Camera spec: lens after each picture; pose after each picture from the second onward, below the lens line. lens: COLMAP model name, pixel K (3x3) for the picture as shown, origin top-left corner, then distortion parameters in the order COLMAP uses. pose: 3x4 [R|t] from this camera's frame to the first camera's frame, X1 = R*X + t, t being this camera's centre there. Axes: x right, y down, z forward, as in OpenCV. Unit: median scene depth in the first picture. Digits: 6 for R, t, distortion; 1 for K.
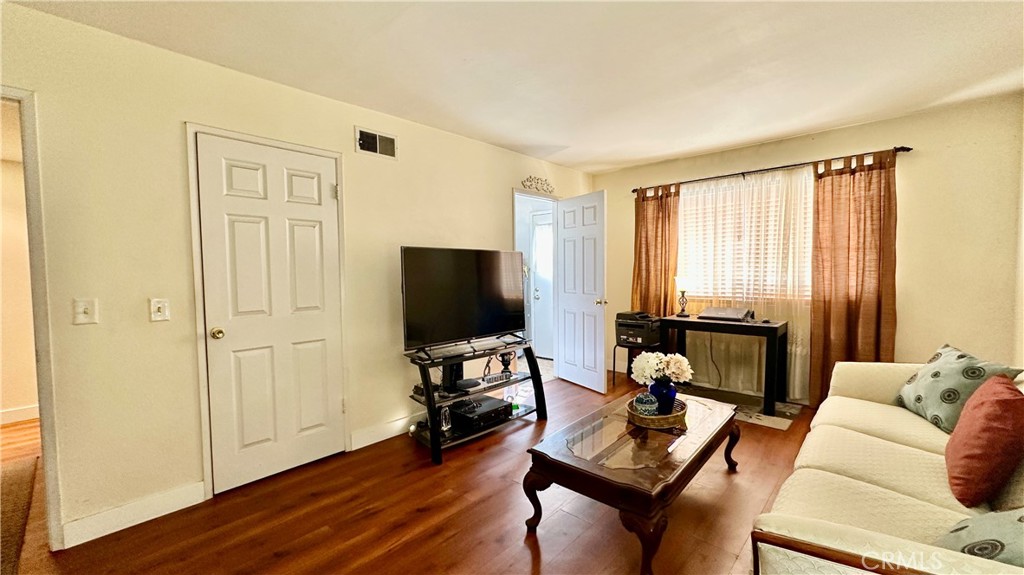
lens RADIAL K [[408.8, 0, 512.0], [0, 408.8, 289.1], [0, 0, 1]] dist [-0.003572, 0.000308]
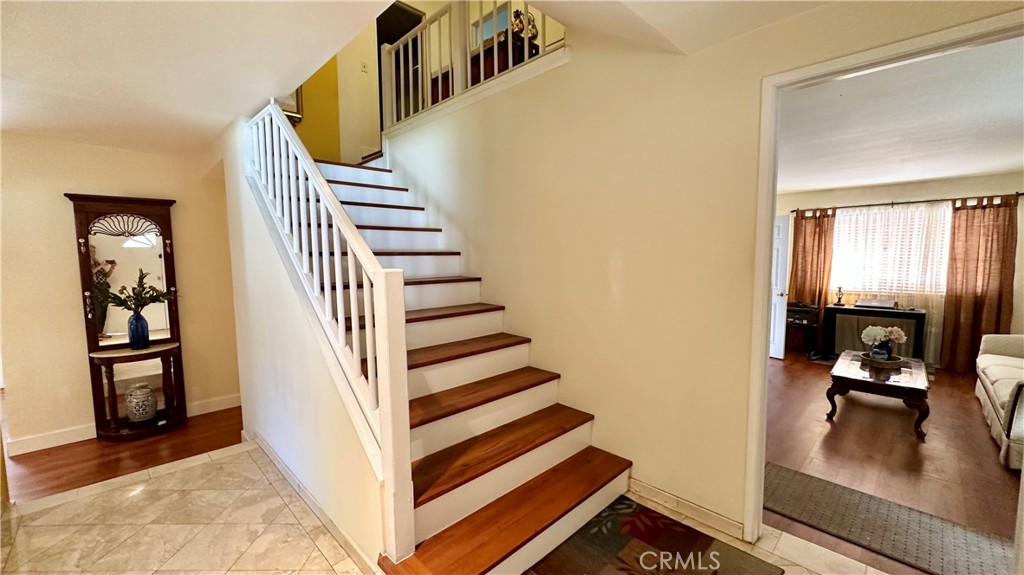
lens RADIAL K [[408.8, 0, 512.0], [0, 408.8, 289.1], [0, 0, 1]] dist [-0.003572, 0.000308]
pose [[0.998919, 0.009027, -0.045592, -0.743660], [-0.007492, 0.999403, 0.033730, -0.031242], [0.045869, -0.033352, 0.998391, -0.514806]]
